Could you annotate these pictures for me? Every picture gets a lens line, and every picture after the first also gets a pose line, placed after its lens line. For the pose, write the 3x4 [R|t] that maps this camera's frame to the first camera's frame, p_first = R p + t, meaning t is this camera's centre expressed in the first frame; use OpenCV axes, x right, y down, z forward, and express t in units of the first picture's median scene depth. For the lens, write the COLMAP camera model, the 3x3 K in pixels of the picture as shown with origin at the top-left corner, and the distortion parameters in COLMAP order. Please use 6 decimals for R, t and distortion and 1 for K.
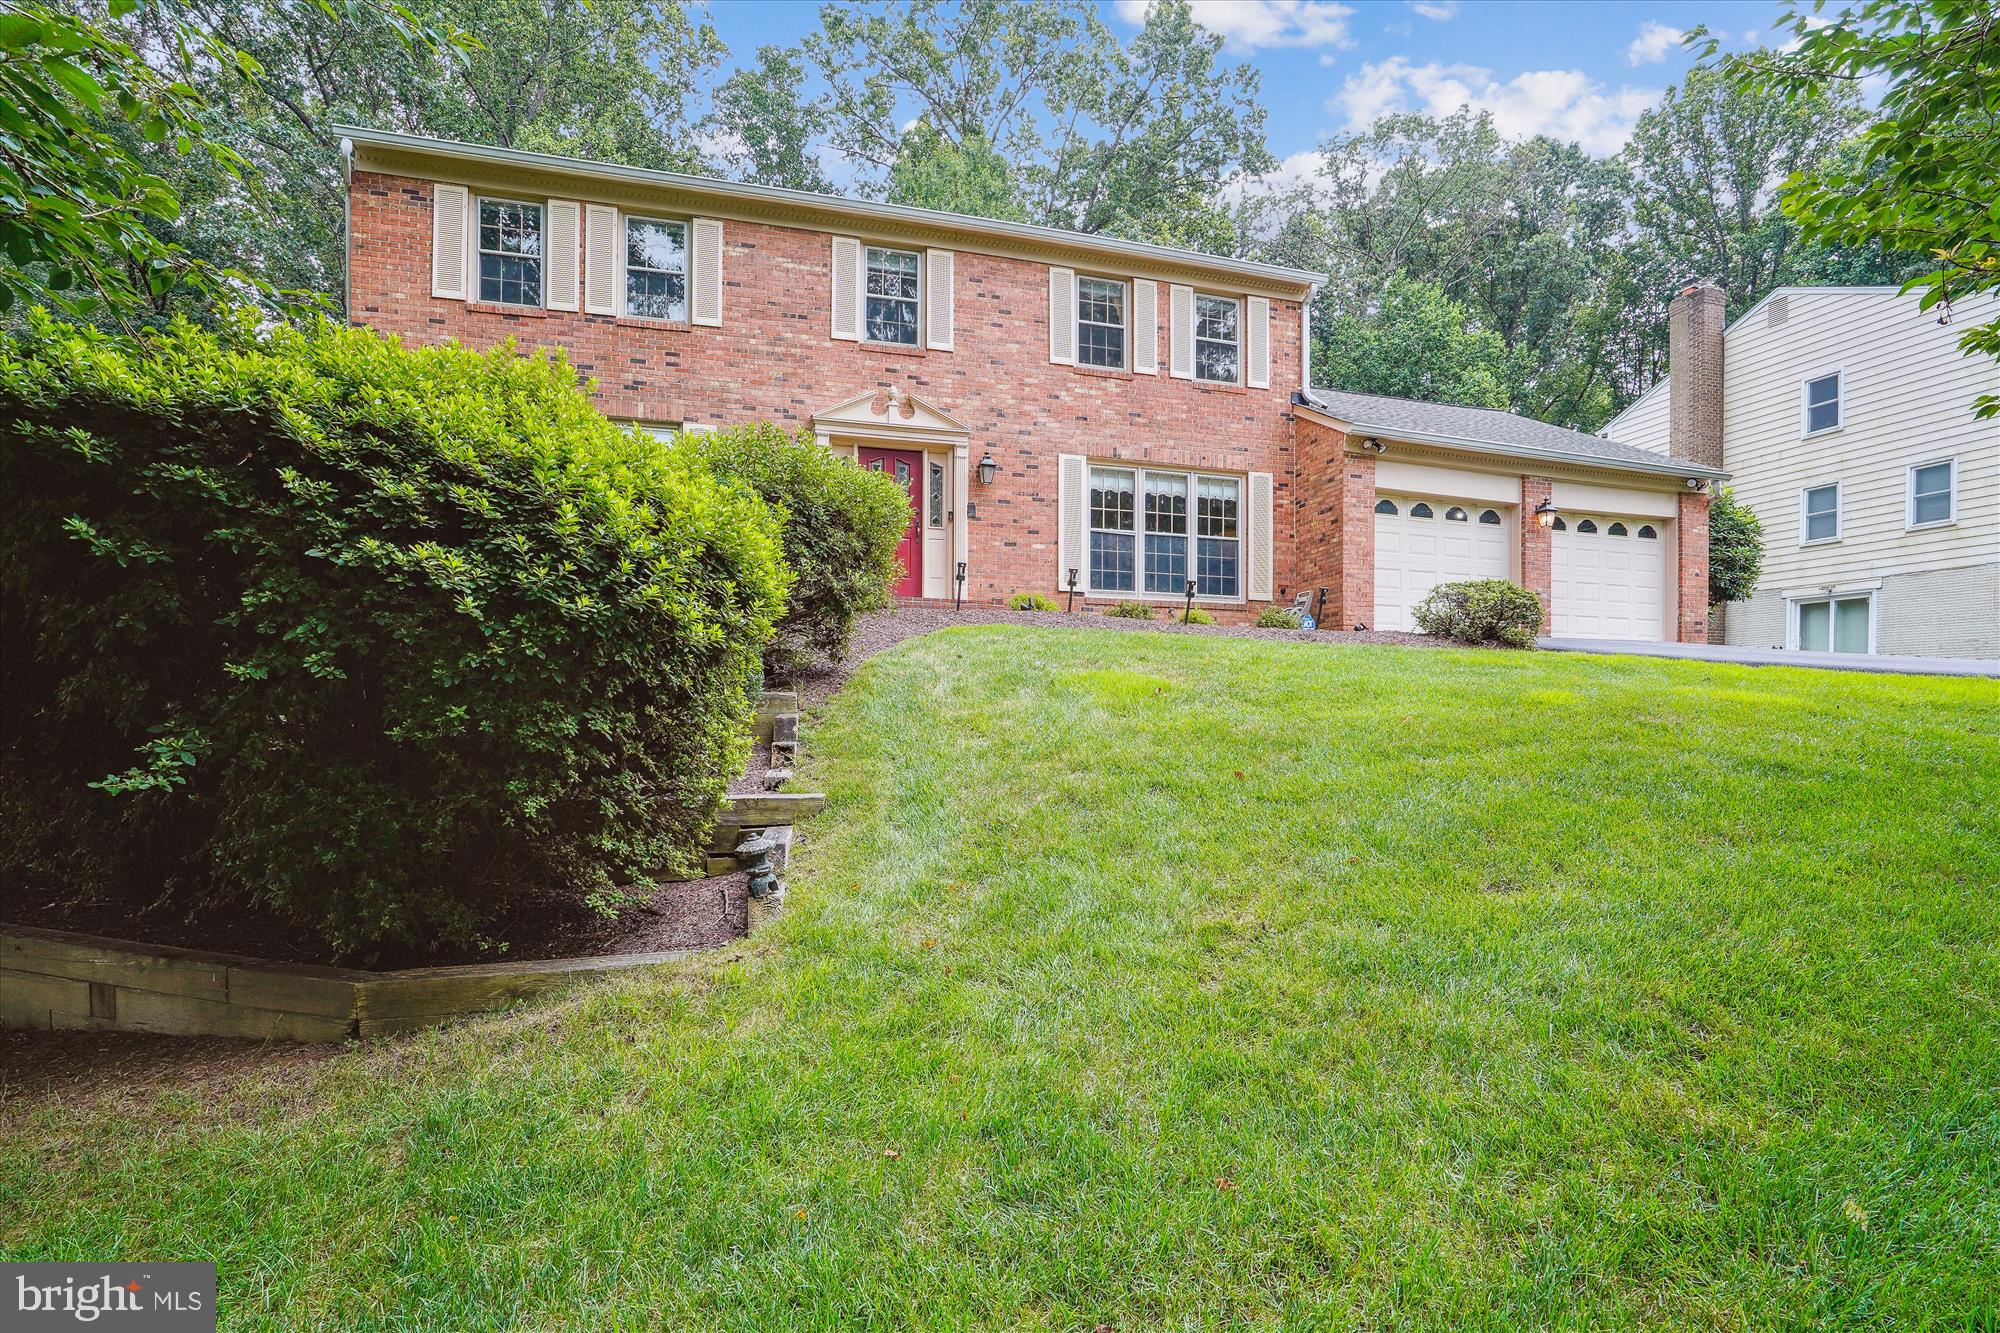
lens RADIAL K [[931.9, 0, 971.0], [0, 931.9, 767.5], [0, 0, 1]] dist [-0.028117, 0.002850]
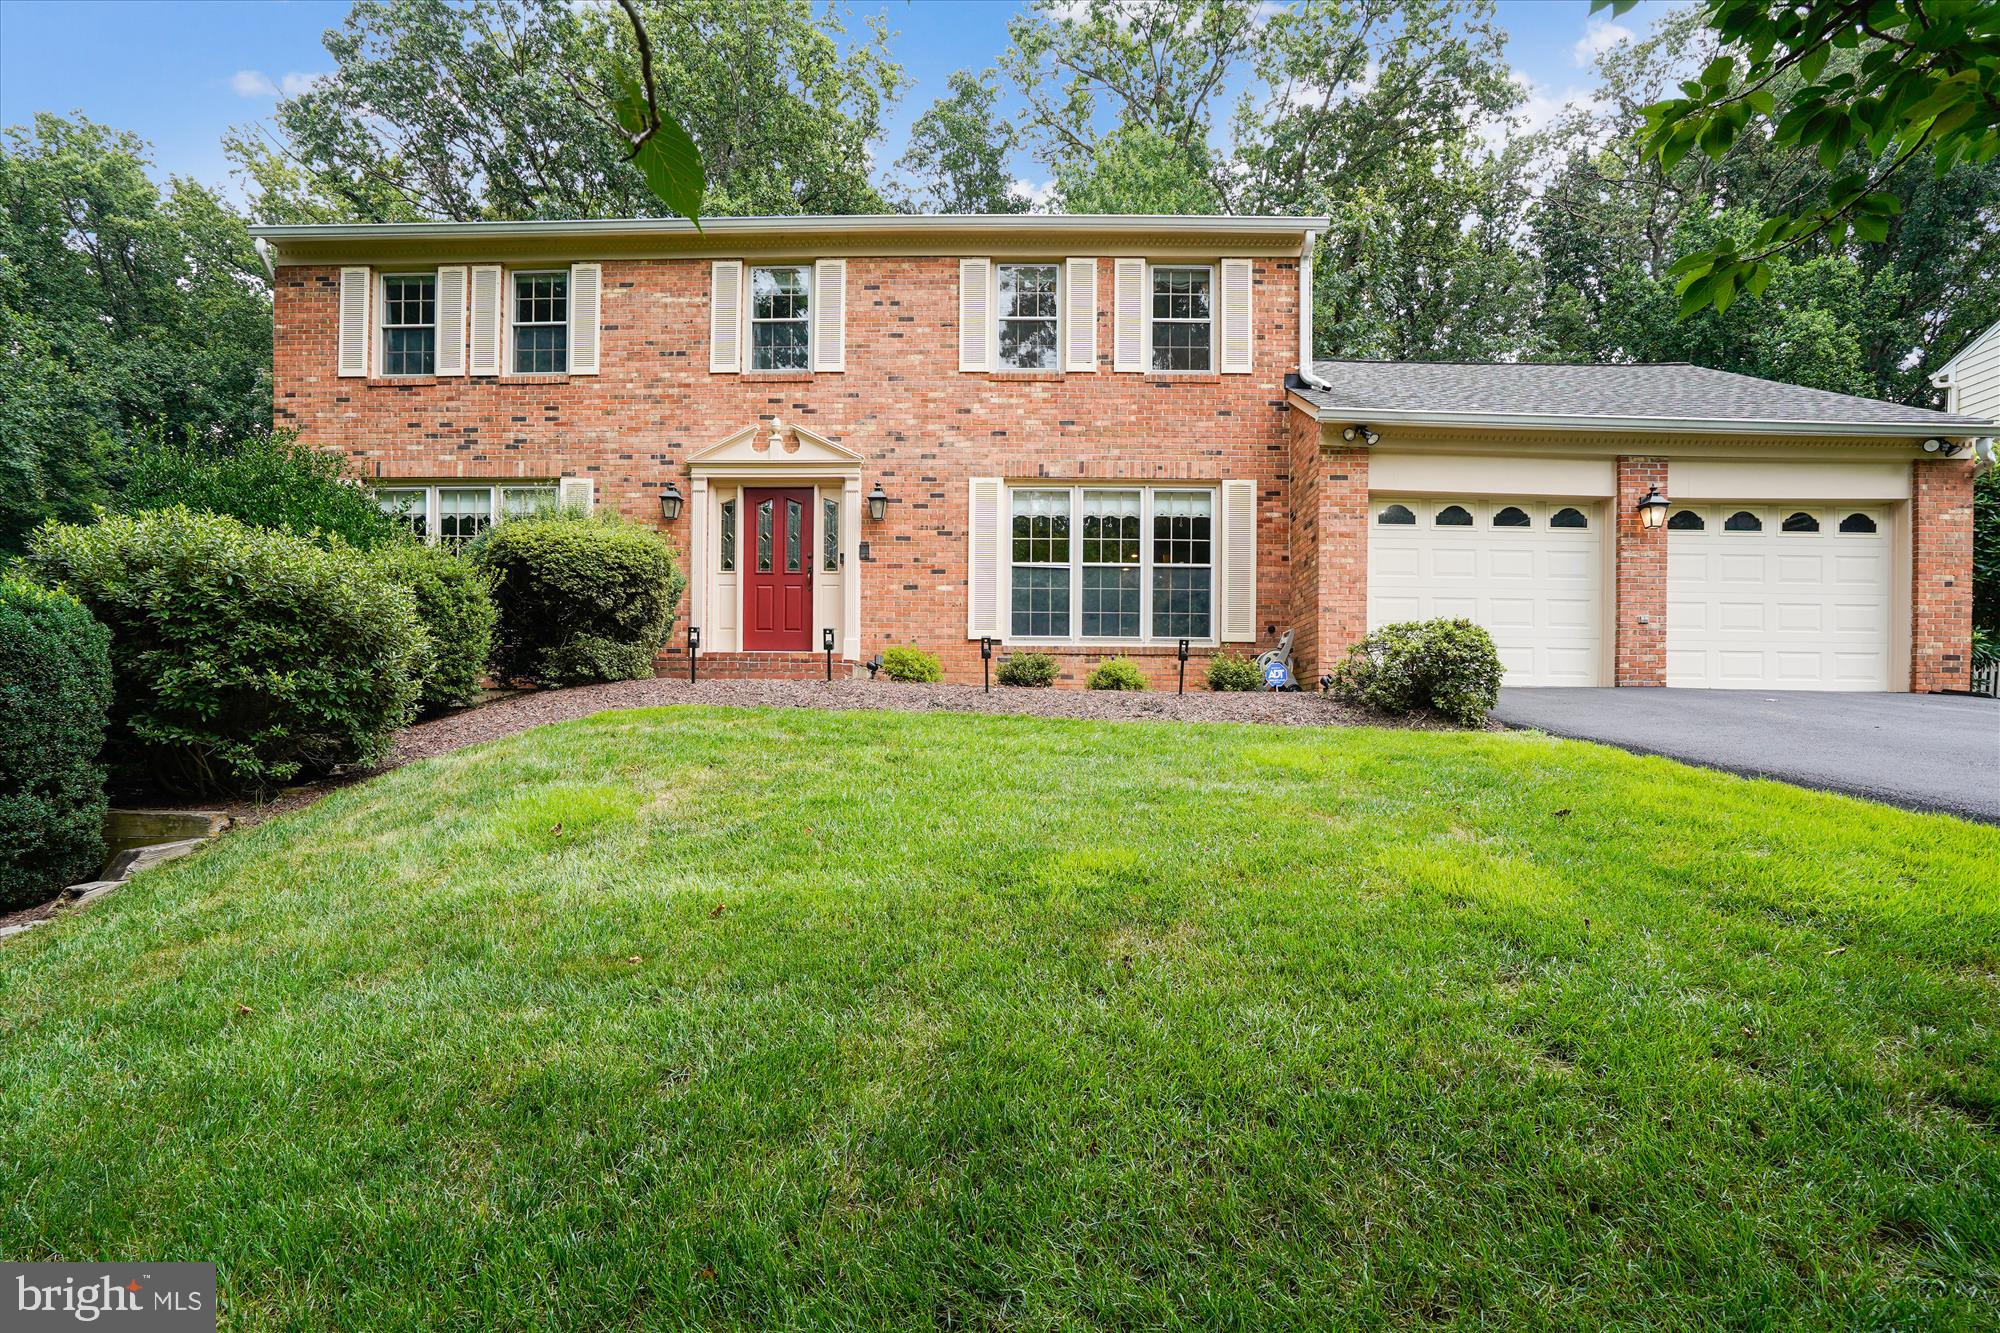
lens RADIAL K [[931.2, 0, 1016.2], [0, 931.2, 764.1], [0, 0, 1]] dist [-0.032575, 0.008752]
pose [[0.956575, 0.015648, -0.291067, 0.385565], [-0.019750, 0.999743, -0.011162, -0.068294], [0.290817, 0.016426, 0.956638, 0.207702]]
